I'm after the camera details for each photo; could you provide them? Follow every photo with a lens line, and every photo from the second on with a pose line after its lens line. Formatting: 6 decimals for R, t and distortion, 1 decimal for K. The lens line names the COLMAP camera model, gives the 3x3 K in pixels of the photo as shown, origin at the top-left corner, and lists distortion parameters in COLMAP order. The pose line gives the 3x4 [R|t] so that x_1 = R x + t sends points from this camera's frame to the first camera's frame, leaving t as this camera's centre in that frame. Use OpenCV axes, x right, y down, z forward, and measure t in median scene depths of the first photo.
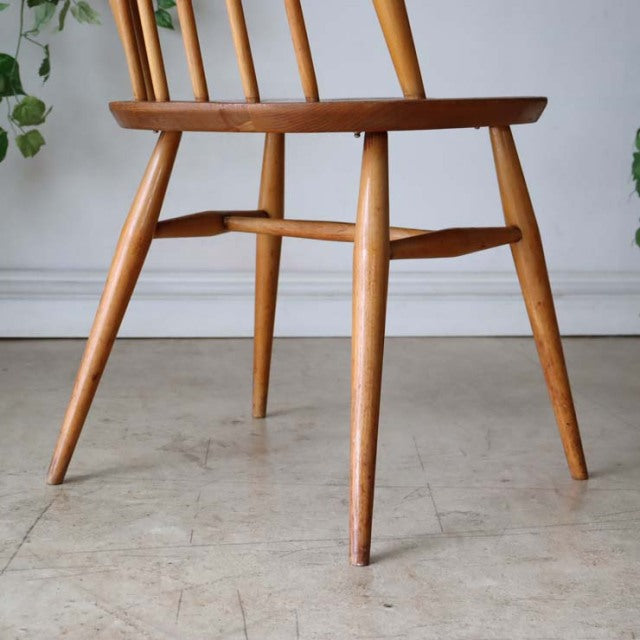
lens RADIAL K [[1167.9, 0, 310.2], [0, 1167.9, 316.9], [0, 0, 1]] dist [-0.031296, 0.000000]
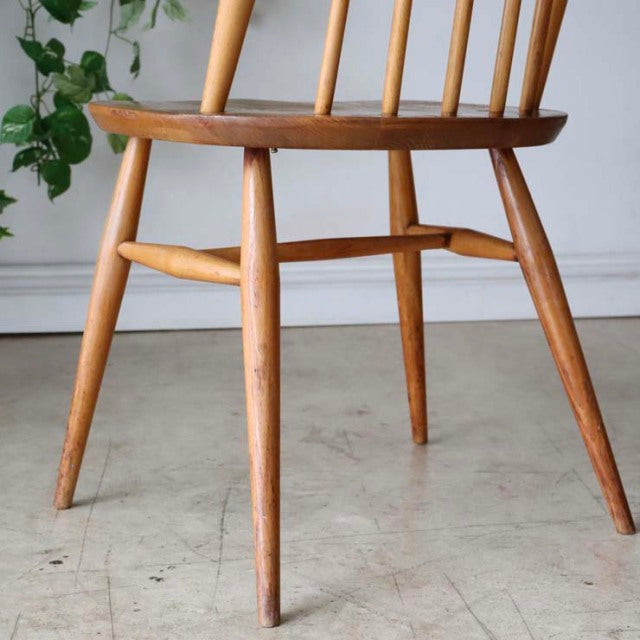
lens RADIAL K [[1218.9, 0, 307.7], [0, 1218.9, 322.3], [0, 0, 1]] dist [-0.001460, 0.000000]
pose [[0.999673, -0.025110, 0.004855, -0.129374], [0.024970, 0.999321, 0.027090, -0.023132], [-0.005532, -0.026960, 0.999621, -0.090457]]
